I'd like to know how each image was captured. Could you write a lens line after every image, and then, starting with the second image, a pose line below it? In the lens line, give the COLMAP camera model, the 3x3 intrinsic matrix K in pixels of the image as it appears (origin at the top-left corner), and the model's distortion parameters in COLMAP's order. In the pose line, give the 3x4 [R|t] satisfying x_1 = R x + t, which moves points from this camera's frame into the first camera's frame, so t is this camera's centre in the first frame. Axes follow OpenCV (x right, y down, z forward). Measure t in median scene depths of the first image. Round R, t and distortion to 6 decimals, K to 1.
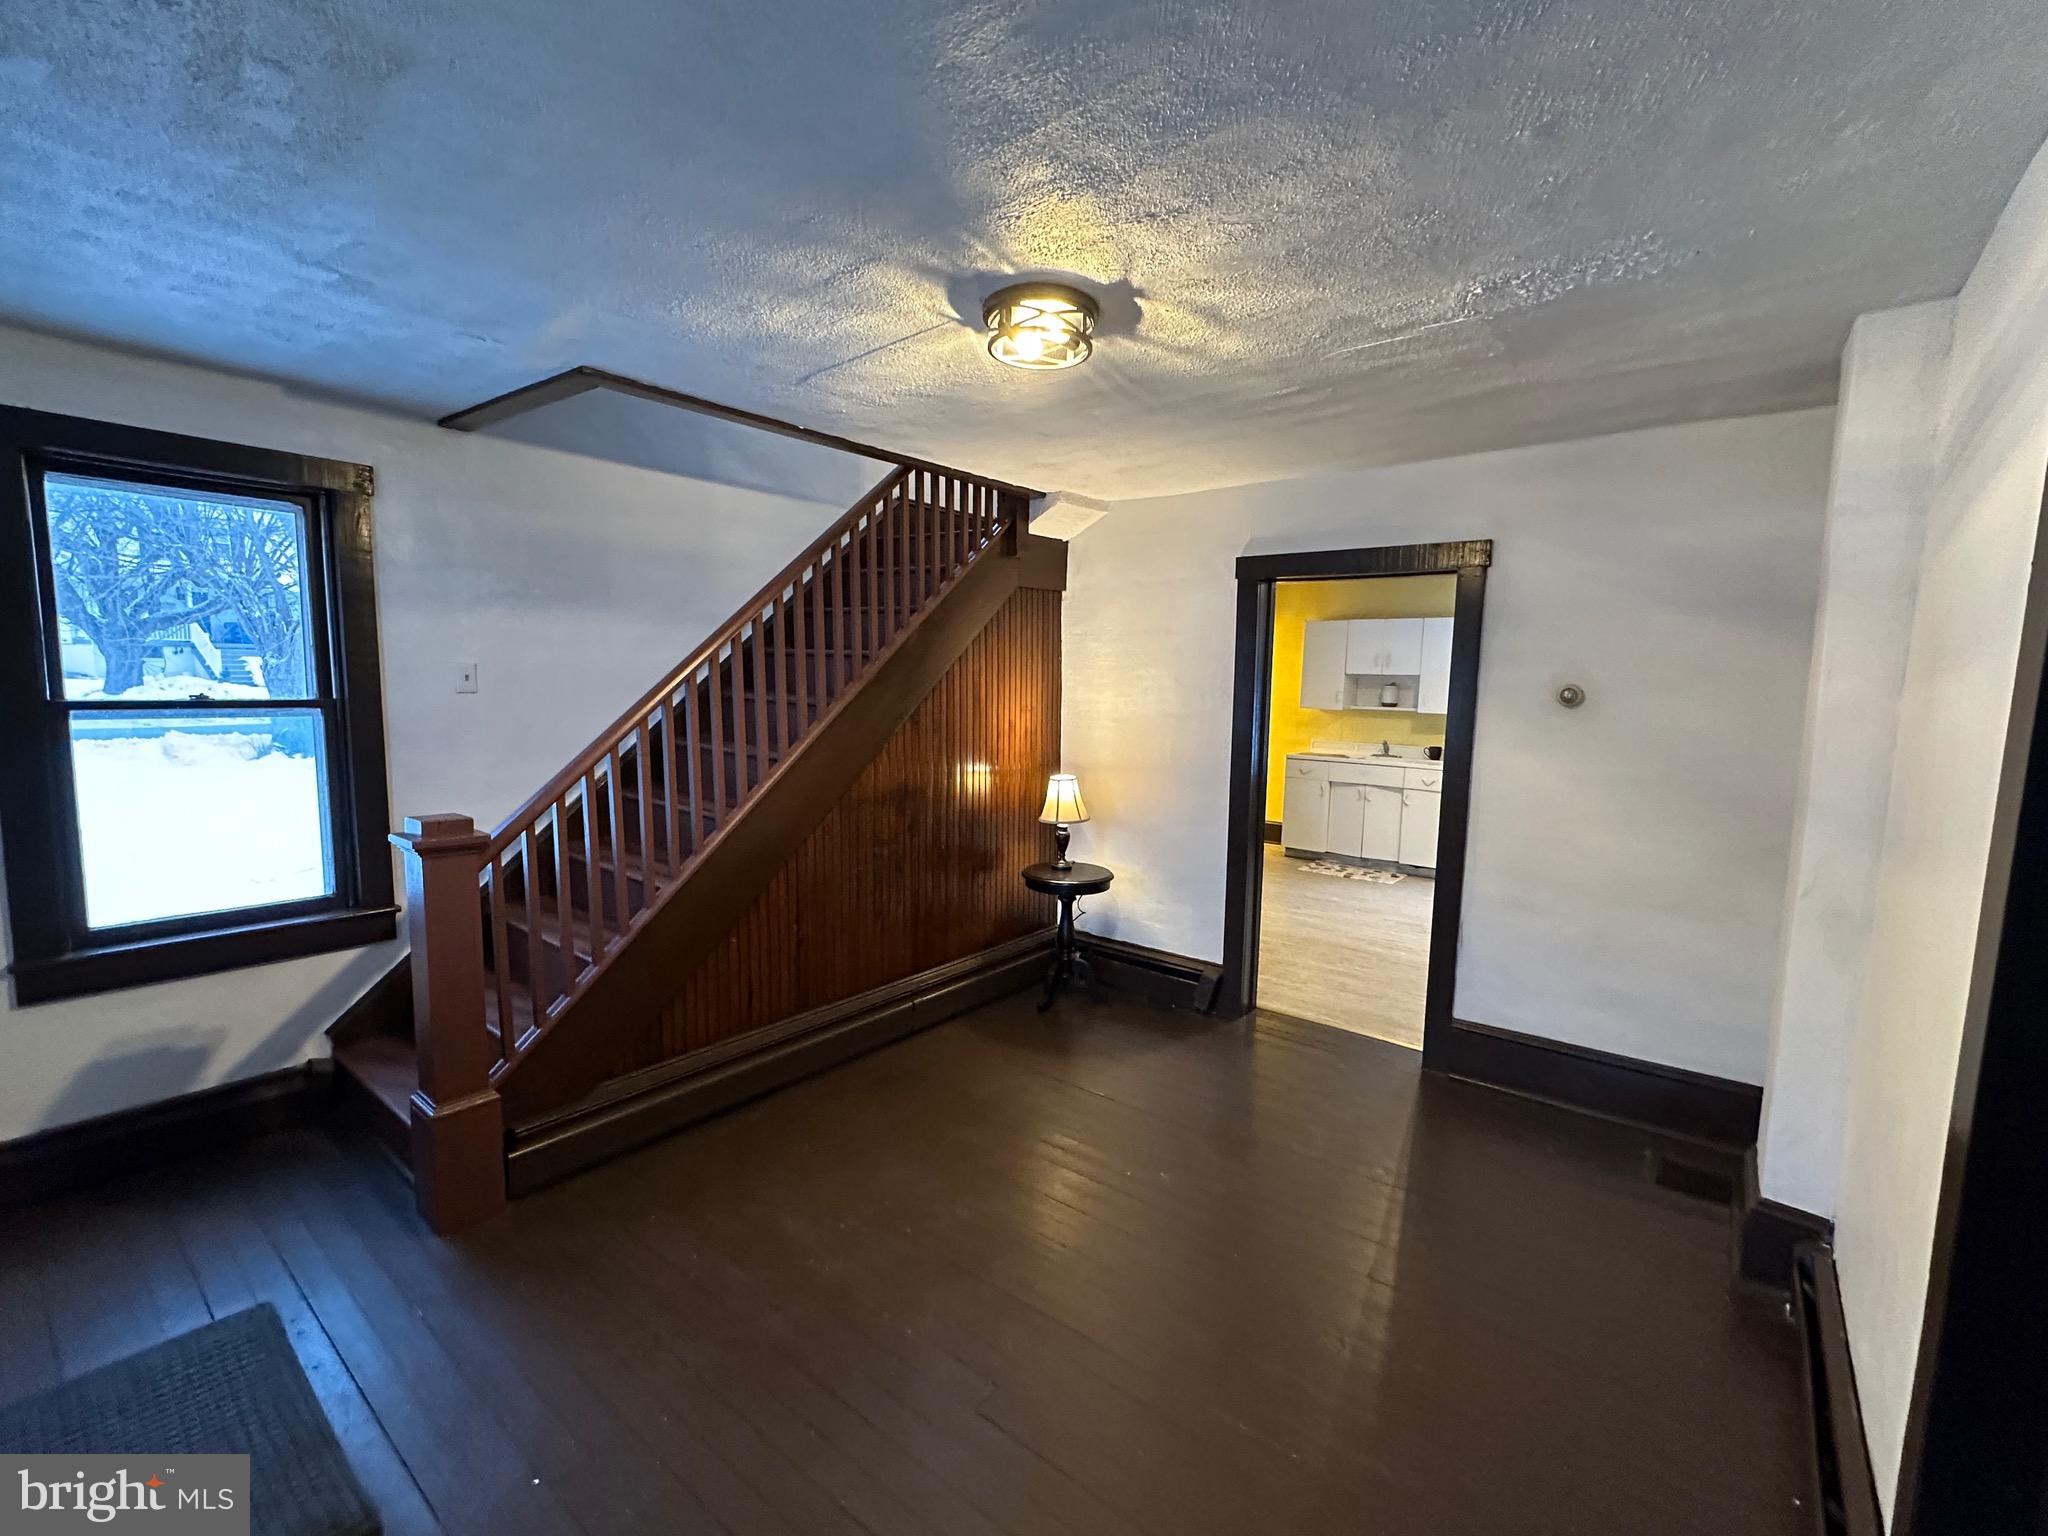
lens RADIAL K [[886.3, 0, 1022.4], [0, 886.3, 774.2], [0, 0, 1]] dist [-0.002787, 0.000880]
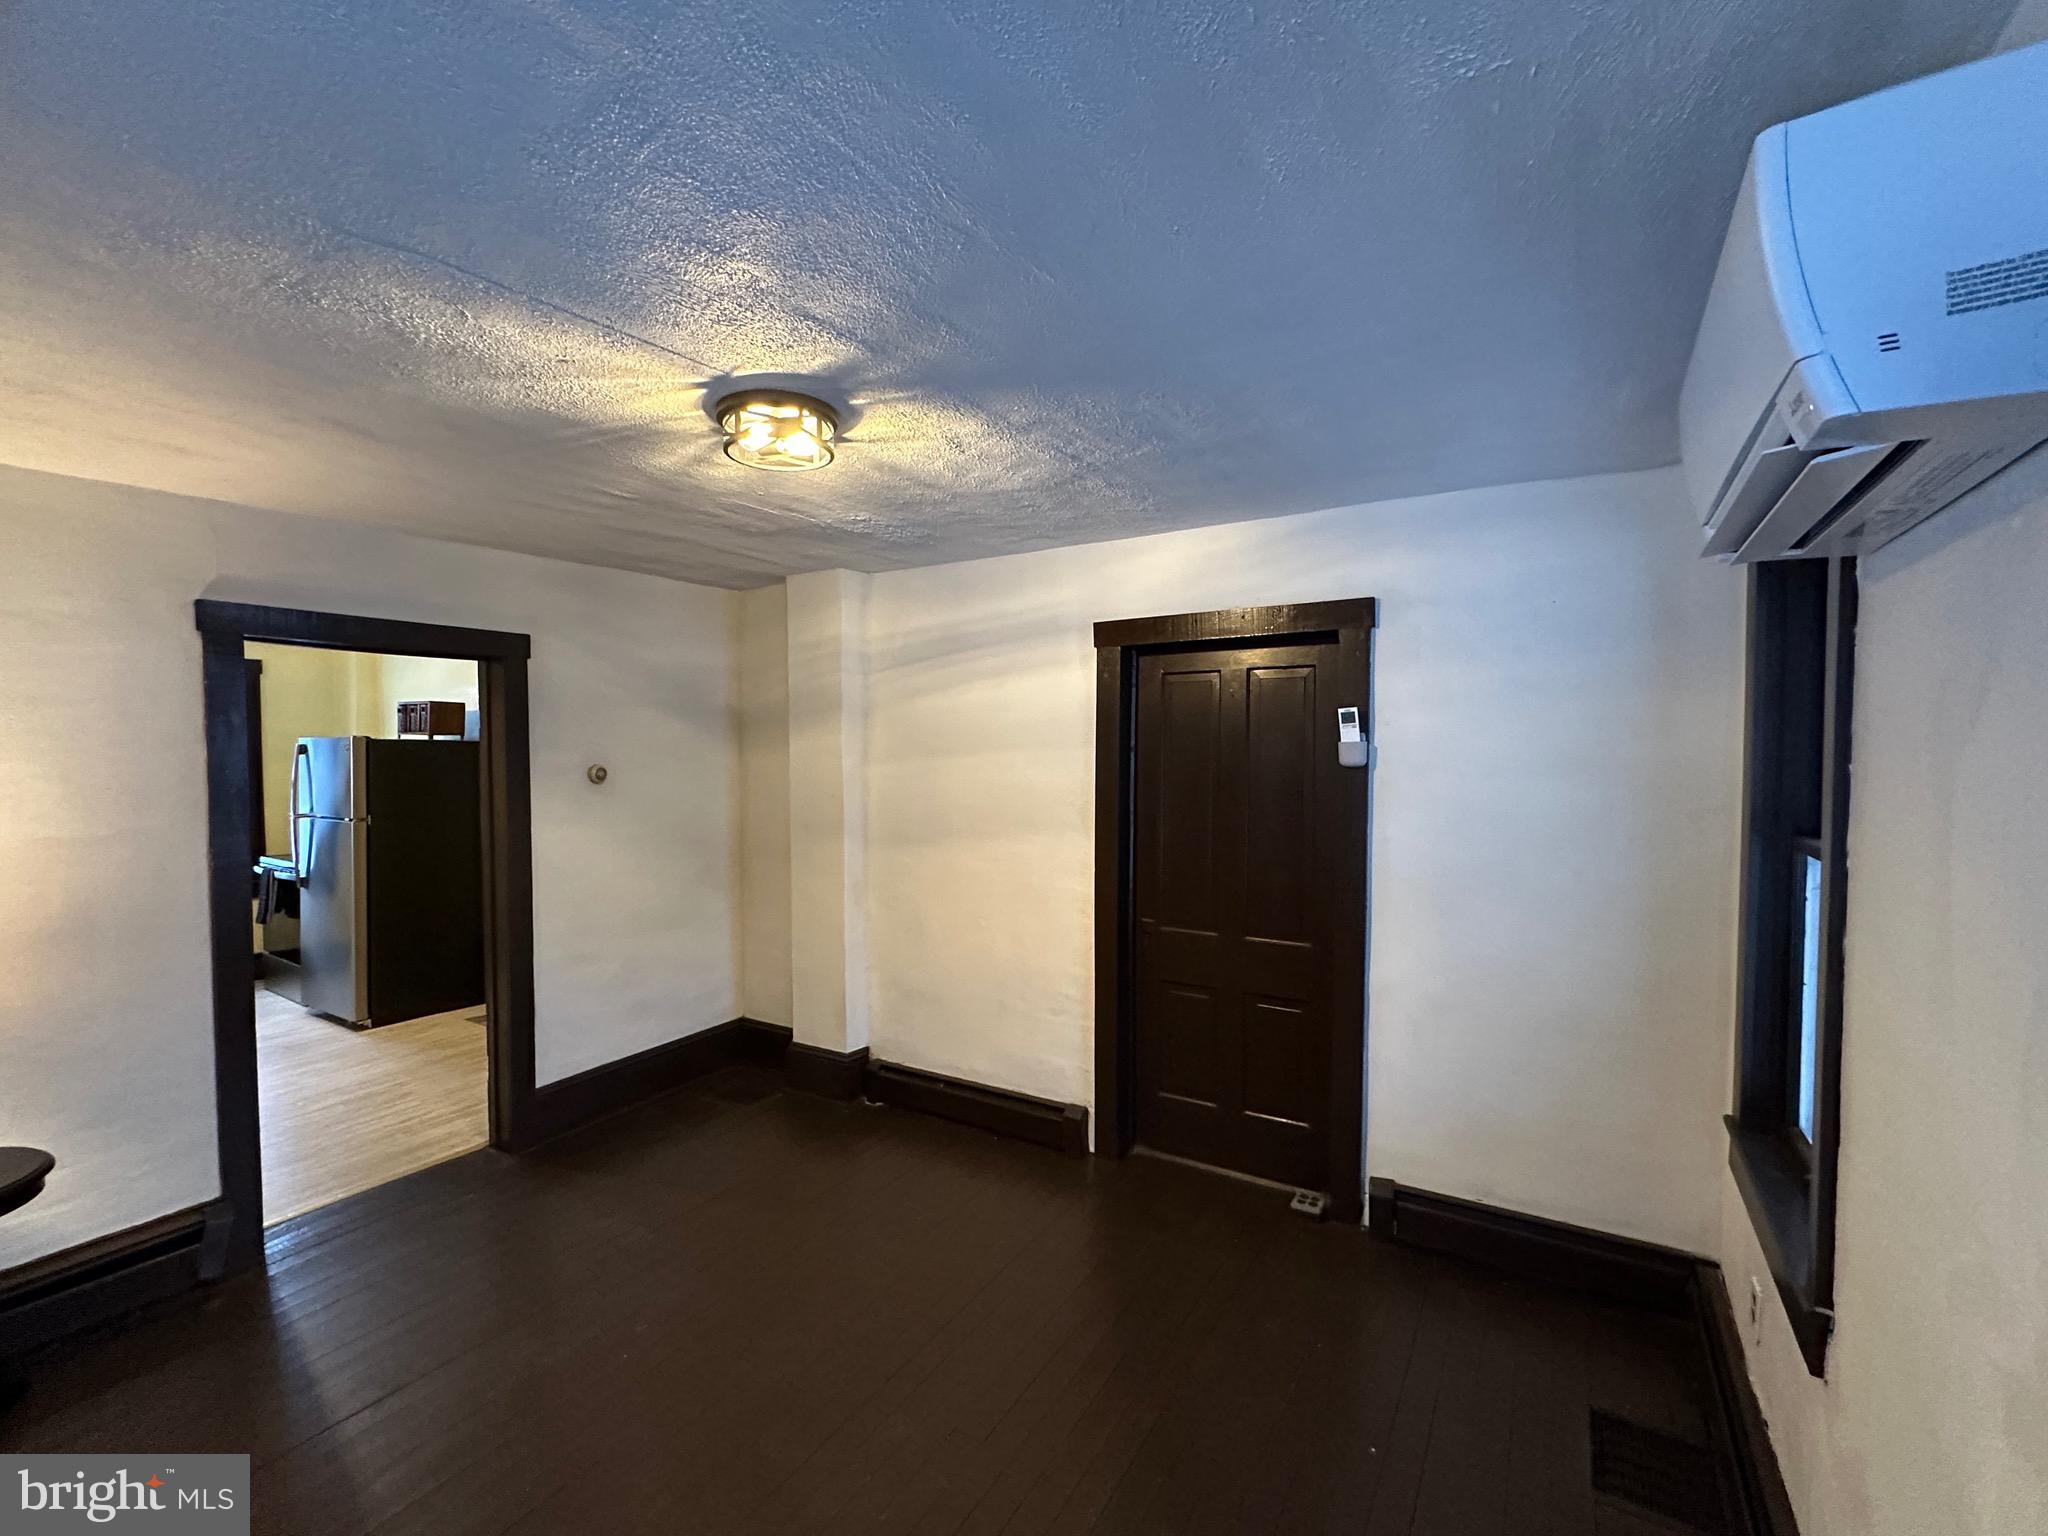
lens RADIAL K [[886.3, 0, 1022.4], [0, 886.3, 774.2], [0, 0, 1]] dist [-0.002787, 0.000880]
pose [[-0.129607, -0.051643, 0.990220, -0.340580], [0.112087, 0.991479, 0.066379, -0.054040], [-0.985210, 0.119594, -0.122714, 0.302849]]
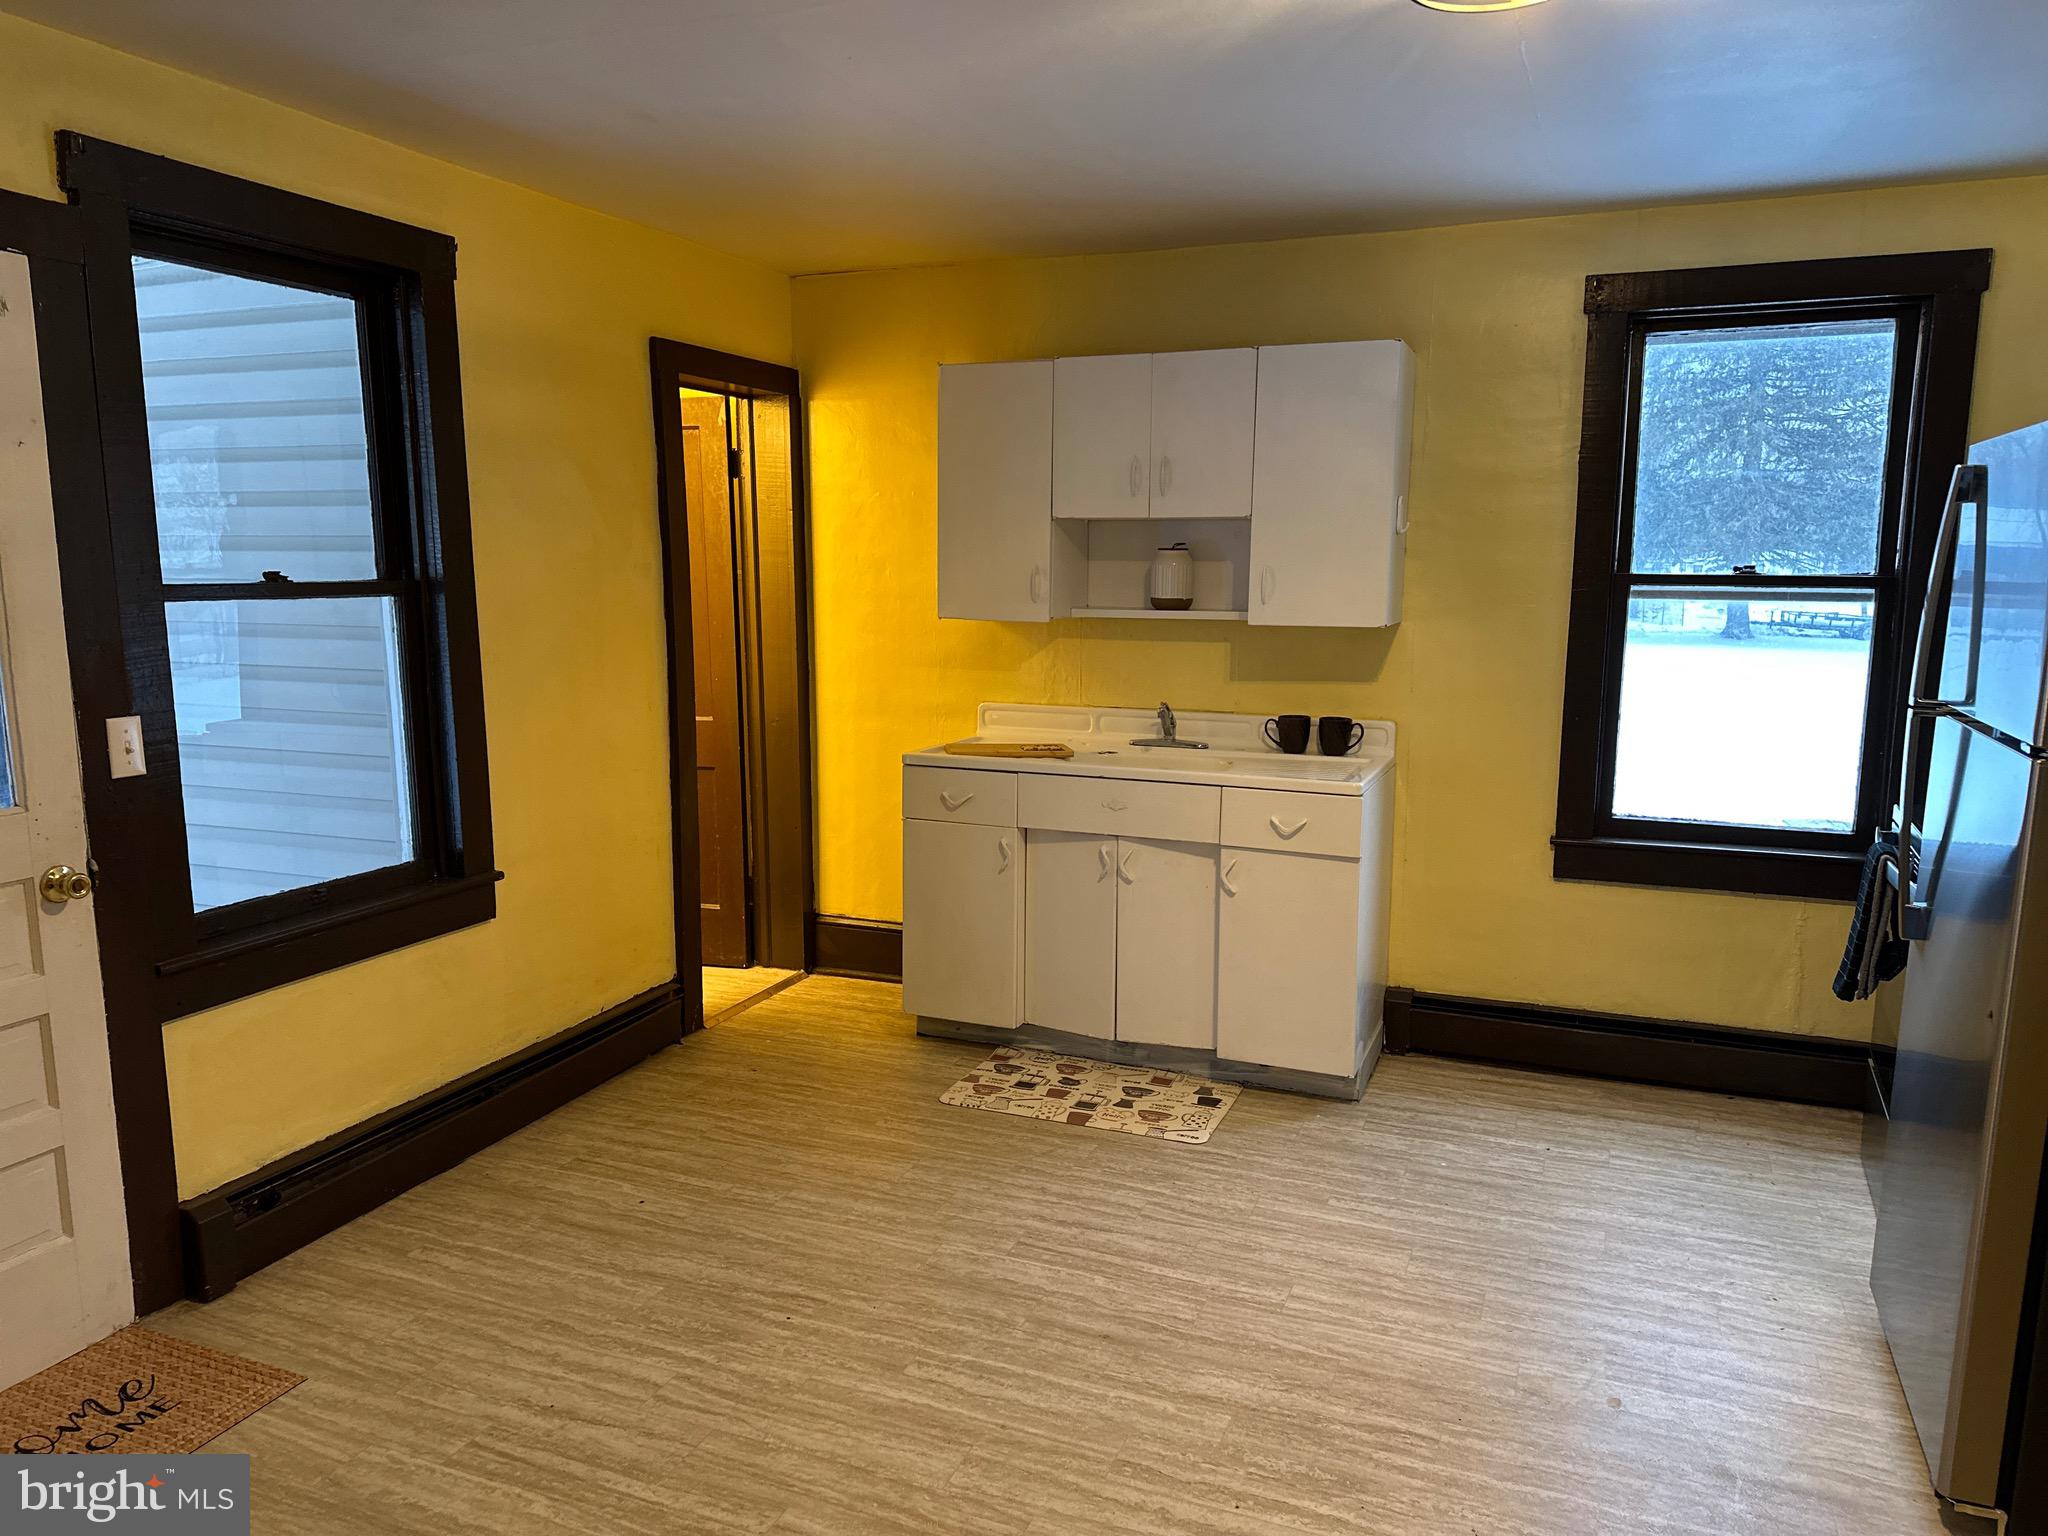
lens RADIAL K [[1422.7, 0, 1032.5], [0, 1422.7, 770.8], [0, 0, 1]] dist [0.186978, -0.307883]
pose [[0.956296, -0.060374, 0.286098, 0.232778], [0.047820, 0.997570, 0.050670, -0.052377], [-0.288462, -0.034774, 0.956860, 0.561296]]
